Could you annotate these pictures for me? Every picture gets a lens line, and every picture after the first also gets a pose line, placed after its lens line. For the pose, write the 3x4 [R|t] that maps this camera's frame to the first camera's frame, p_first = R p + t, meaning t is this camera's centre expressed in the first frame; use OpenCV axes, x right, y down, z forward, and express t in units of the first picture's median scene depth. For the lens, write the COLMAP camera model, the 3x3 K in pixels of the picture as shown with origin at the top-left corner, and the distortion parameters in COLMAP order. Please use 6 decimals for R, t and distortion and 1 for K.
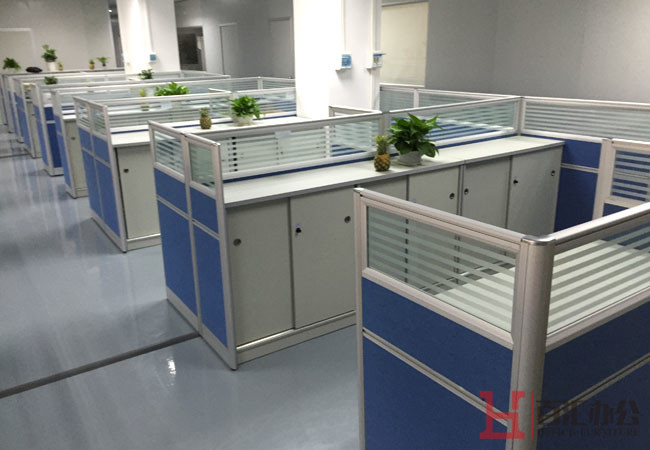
lens RADIAL K [[567.7, 0, 325.0], [0, 567.7, 225.0], [0, 0, 1]] dist [-0.111909, 0.000670]
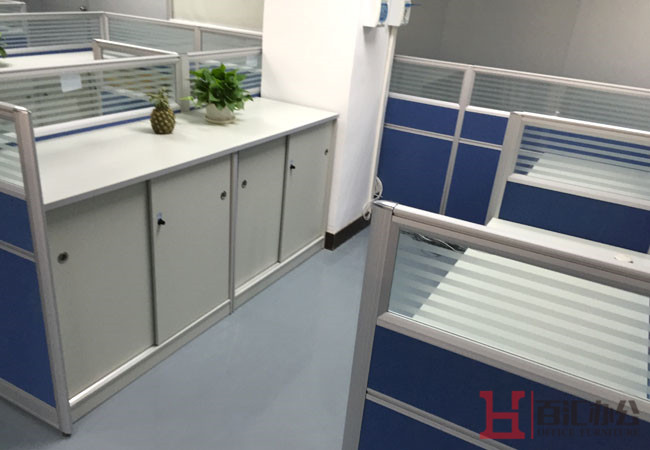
lens RADIAL K [[533.4, 0, 334.9], [0, 533.4, 228.0], [0, 0, 1]] dist [0.104808, -0.118327]
pose [[0.861933, -0.102310, 0.496592, -0.238940], [0.038412, 0.989791, 0.137251, -0.101563], [-0.505565, -0.099226, 0.857064, 0.344530]]
